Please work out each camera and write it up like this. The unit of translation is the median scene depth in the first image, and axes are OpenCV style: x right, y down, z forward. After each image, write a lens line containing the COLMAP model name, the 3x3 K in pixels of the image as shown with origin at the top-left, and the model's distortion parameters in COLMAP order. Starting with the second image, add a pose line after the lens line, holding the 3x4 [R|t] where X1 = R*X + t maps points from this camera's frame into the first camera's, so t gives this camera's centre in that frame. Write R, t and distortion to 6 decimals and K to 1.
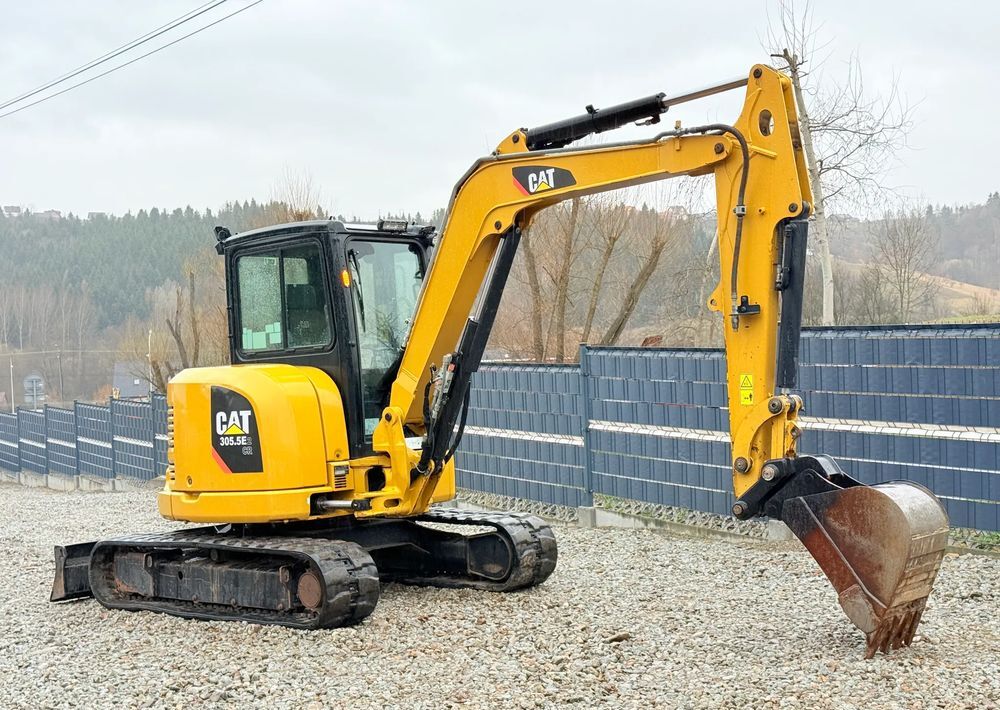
lens RADIAL K [[1383.1, 0, 502.2], [0, 1383.1, 365.7], [0, 0, 1]] dist [0.127509, 0.000000]
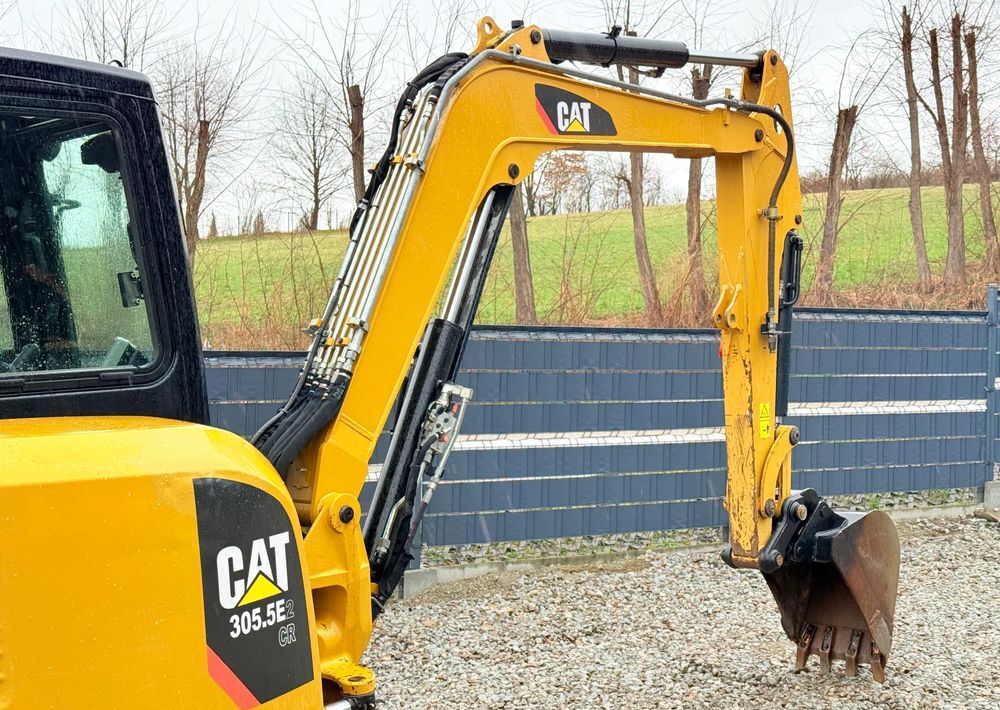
lens RADIAL K [[1383.1, 0, 507.4], [0, 1383.1, 382.7], [0, 0, 1]] dist [0.127509, 0.000000]
pose [[0.055283, -0.002008, 0.998469, -0.531069], [0.023687, 0.999719, 0.000699, -0.008224], [-0.998190, 0.023613, 0.055315, 0.847394]]
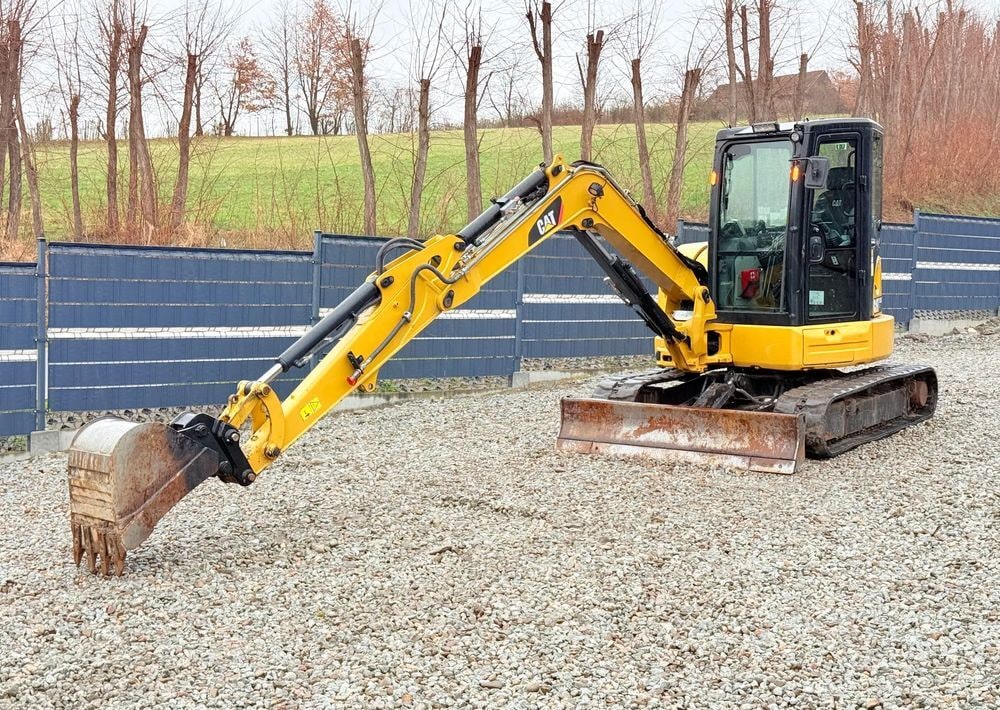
lens RADIAL K [[1383.1, 0, 506.9], [0, 1383.1, 374.6], [0, 0, 1]] dist [0.127509, 0.000000]
pose [[-0.150257, -0.053904, 0.987176, -1.351539], [0.009878, 0.998381, 0.056019, 0.045686], [-0.988598, 0.018169, -0.149481, 1.450166]]
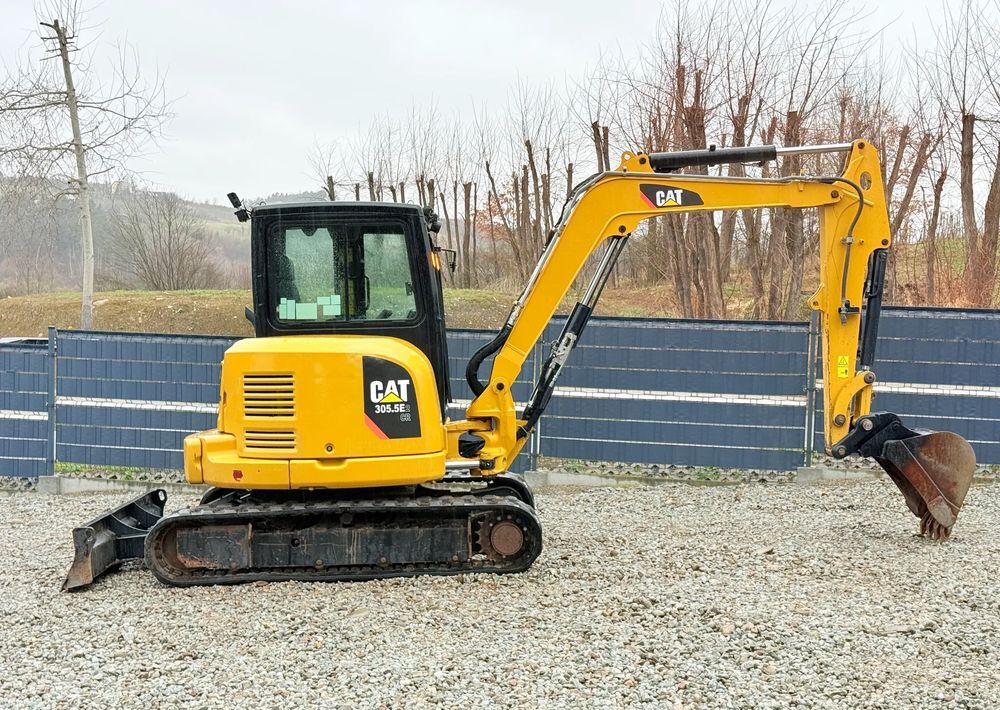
lens RADIAL K [[1383.1, 0, 504.8], [0, 1383.1, 351.5], [0, 0, 1]] dist [0.127509, 0.000000]
pose [[0.713618, 0.018877, 0.700280, -0.810977], [-0.024772, 0.999692, -0.001704, 0.009671], [-0.700097, -0.016132, 0.713866, 0.174078]]
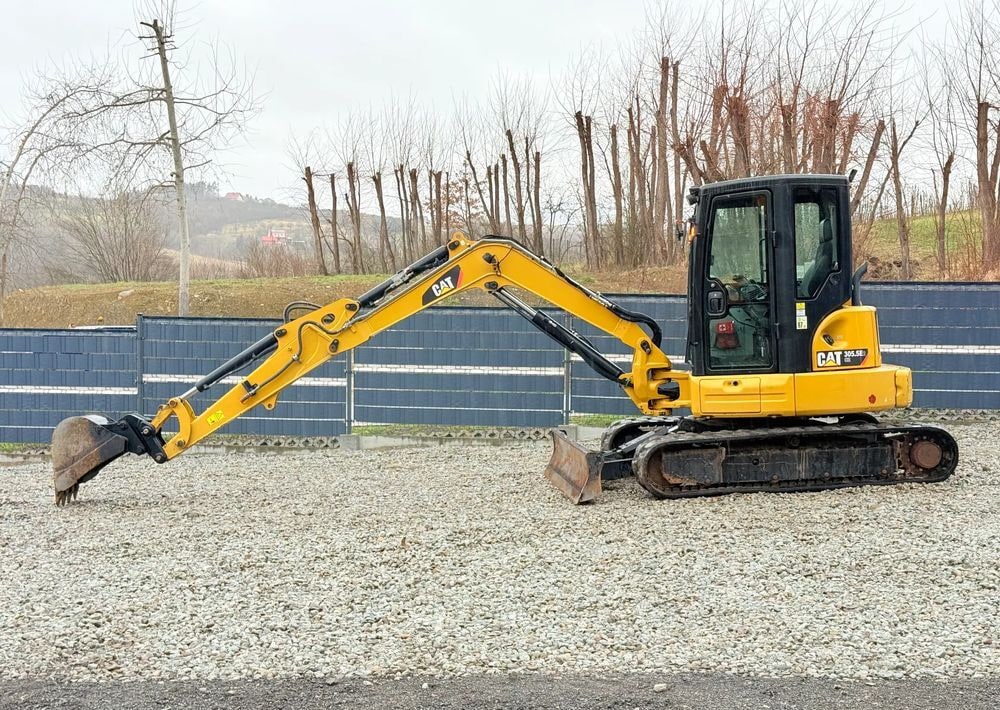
lens RADIAL K [[1383.1, 0, 504.4], [0, 1383.1, 369.0], [0, 0, 1]] dist [0.127509, 0.000000]
pose [[0.652555, -0.011407, 0.757656, -1.283411], [-0.002561, 0.999848, 0.017259, 0.045709], [-0.757737, -0.013203, 0.652426, 0.355343]]
